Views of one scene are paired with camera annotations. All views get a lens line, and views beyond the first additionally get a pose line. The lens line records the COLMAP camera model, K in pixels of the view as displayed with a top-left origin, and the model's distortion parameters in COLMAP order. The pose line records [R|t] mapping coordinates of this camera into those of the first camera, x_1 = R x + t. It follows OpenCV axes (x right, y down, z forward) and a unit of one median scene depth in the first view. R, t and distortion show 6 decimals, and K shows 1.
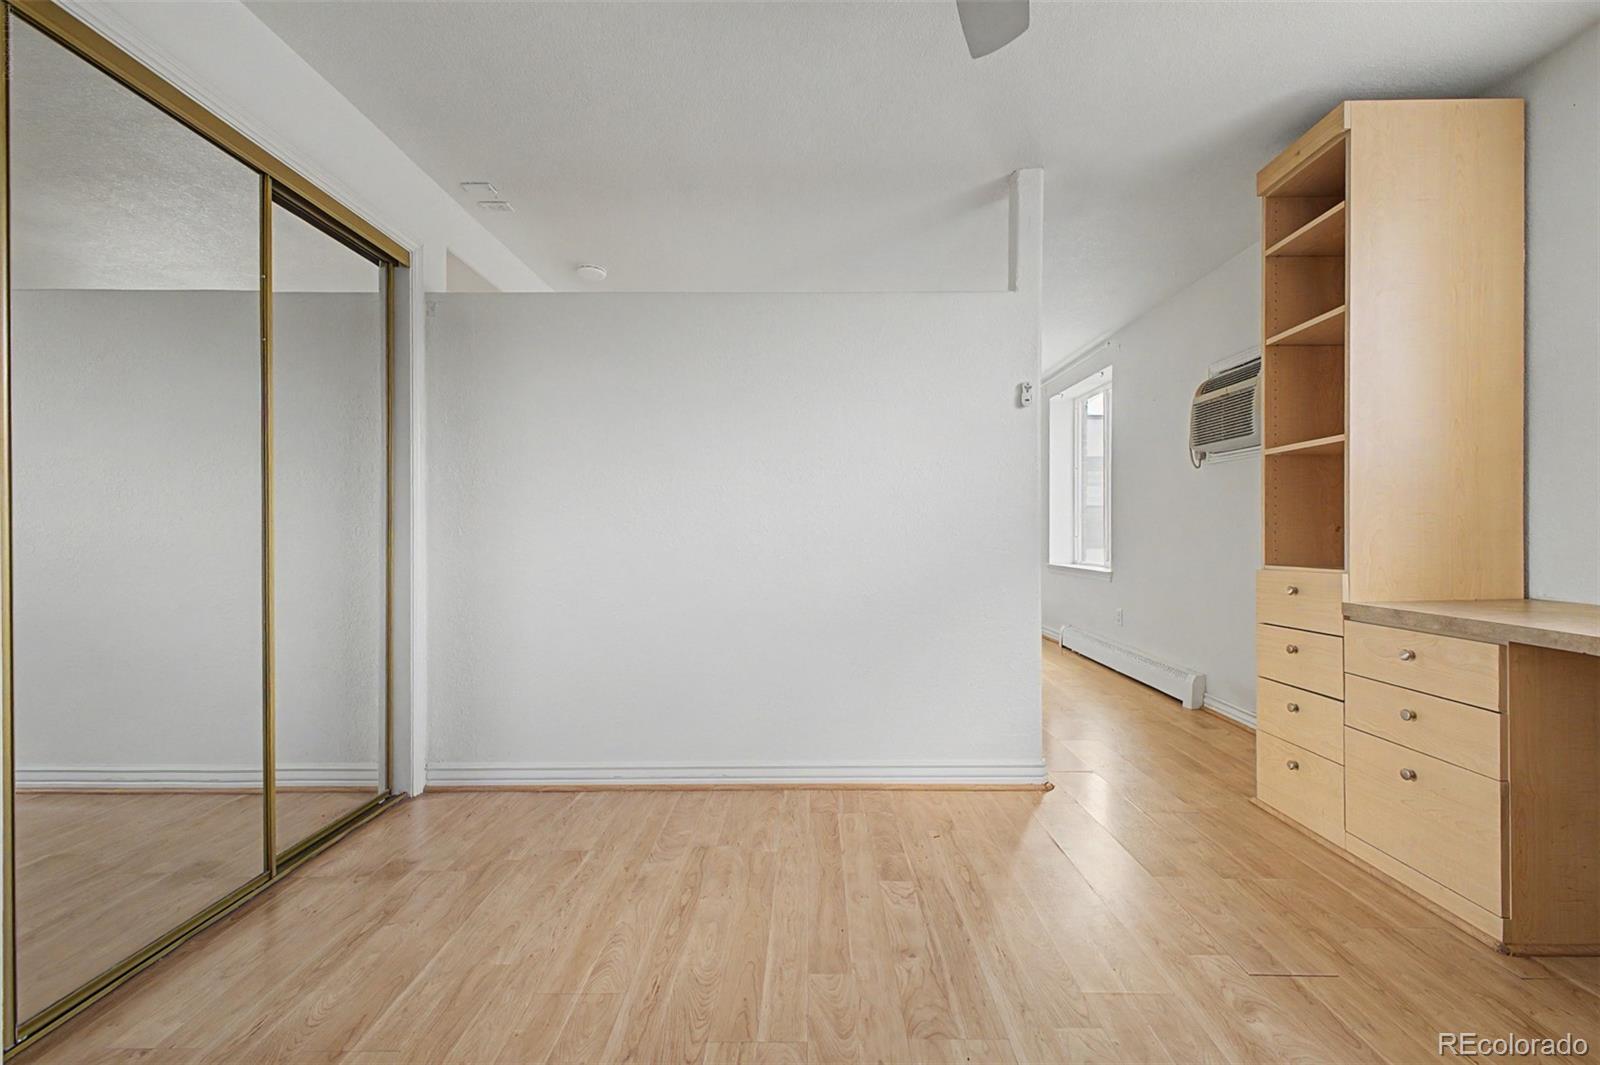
lens RADIAL K [[638.4, 0, 817.7], [0, 638.4, 533.9], [0, 0, 1]] dist [0.022475, -0.007440]
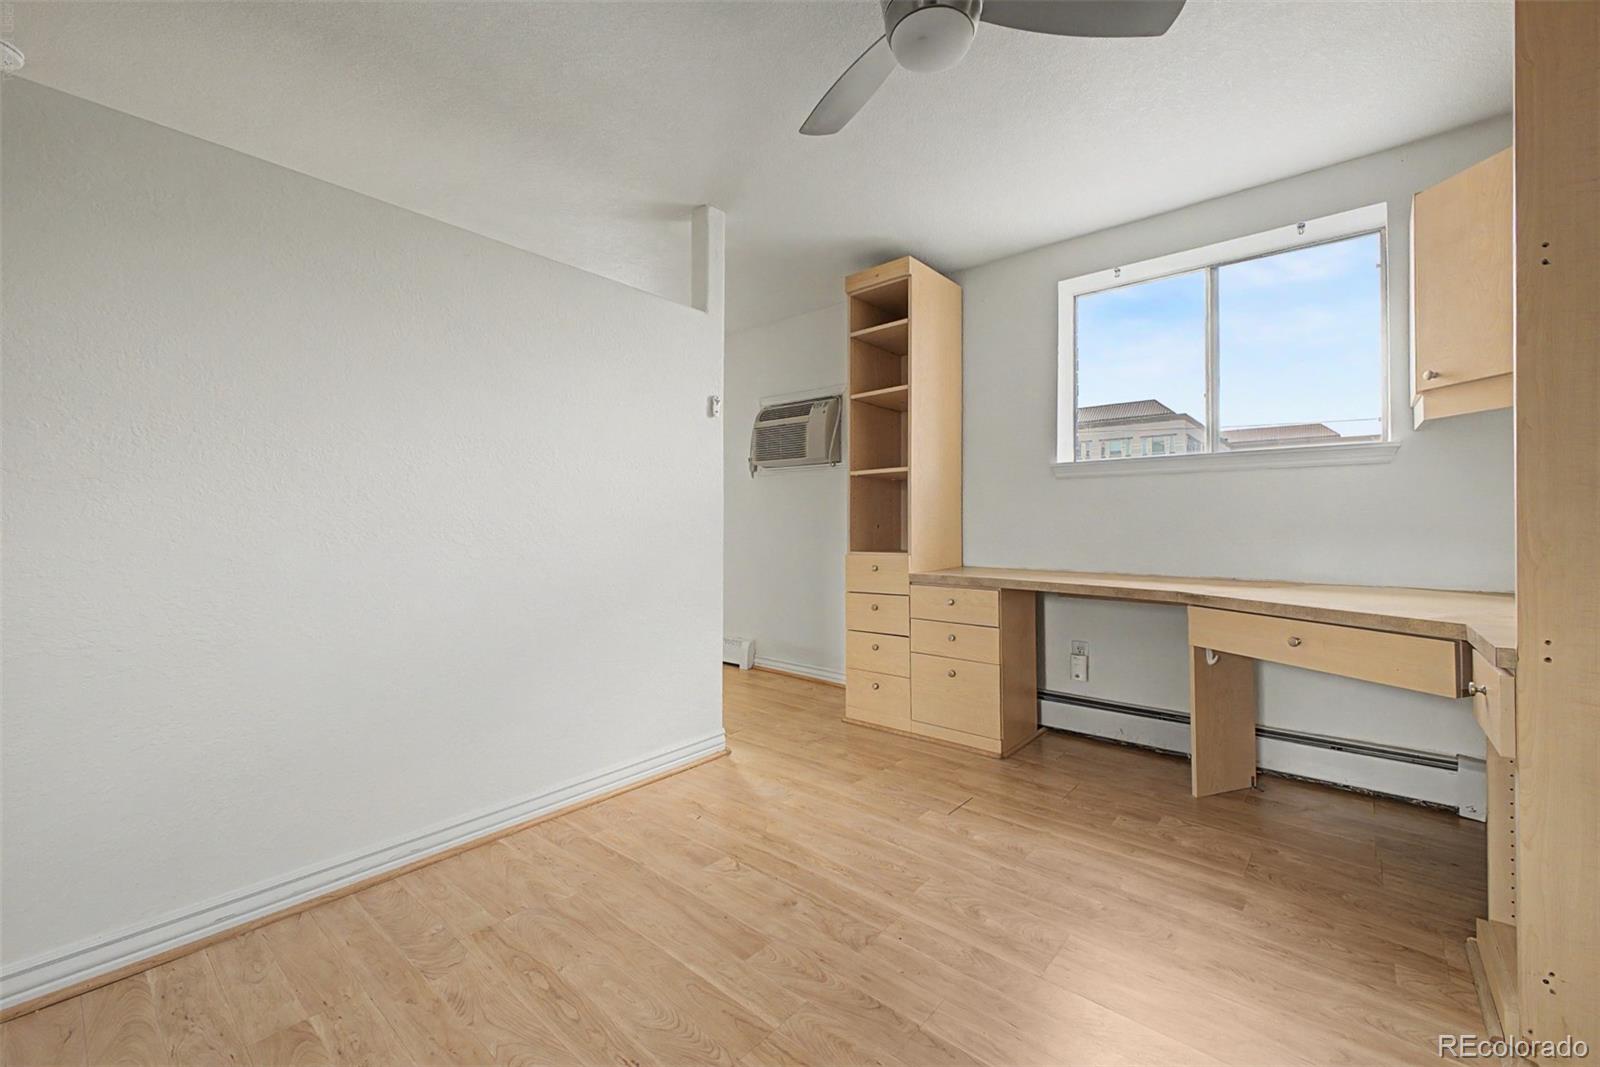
lens RADIAL K [[638.4, 0, 805.1], [0, 638.4, 520.6], [0, 0, 1]] dist [0.022475, -0.007440]
pose [[0.649083, 0.009345, 0.760660, -0.533774], [0.000974, 0.999914, -0.013115, -0.002786], [-0.760717, 0.009254, 0.649018, 0.184949]]
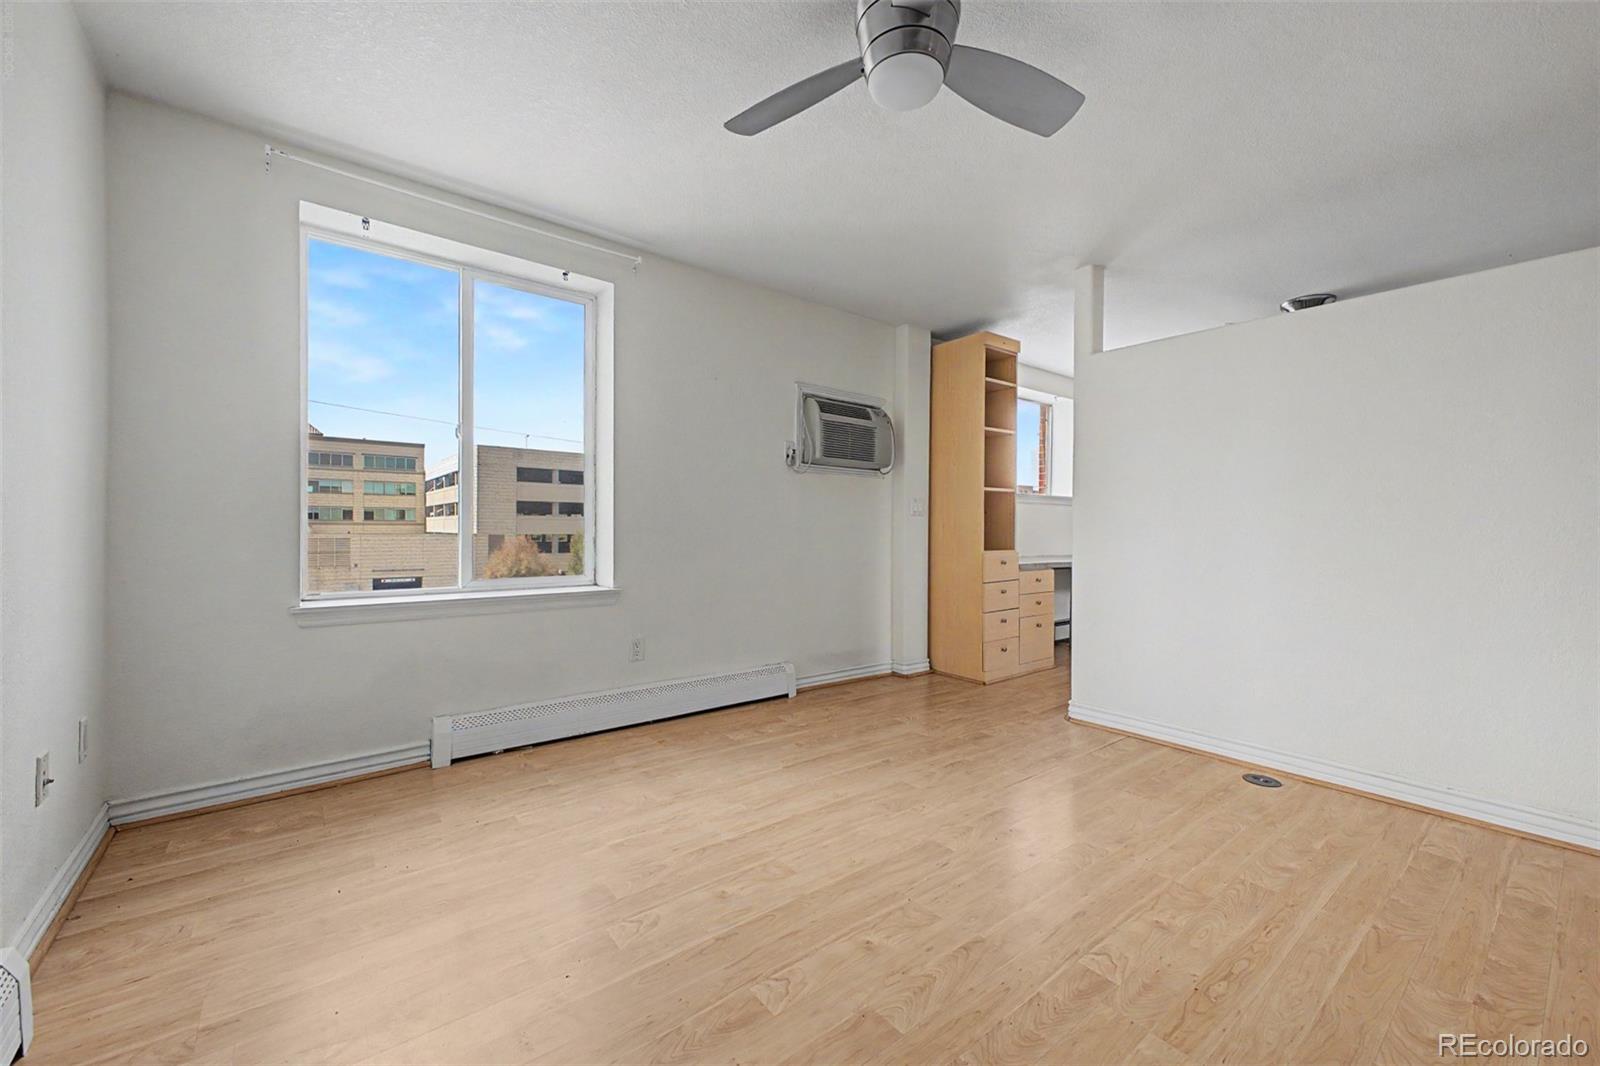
lens RADIAL K [[638.4, 0, 804.0], [0, 638.4, 532.1], [0, 0, 1]] dist [0.022475, -0.007440]
pose [[-0.622661, -0.017965, 0.782285, -0.467047], [-0.007420, 0.999827, 0.017056, -0.038205], [-0.782456, 0.004816, -0.622687, 2.993257]]
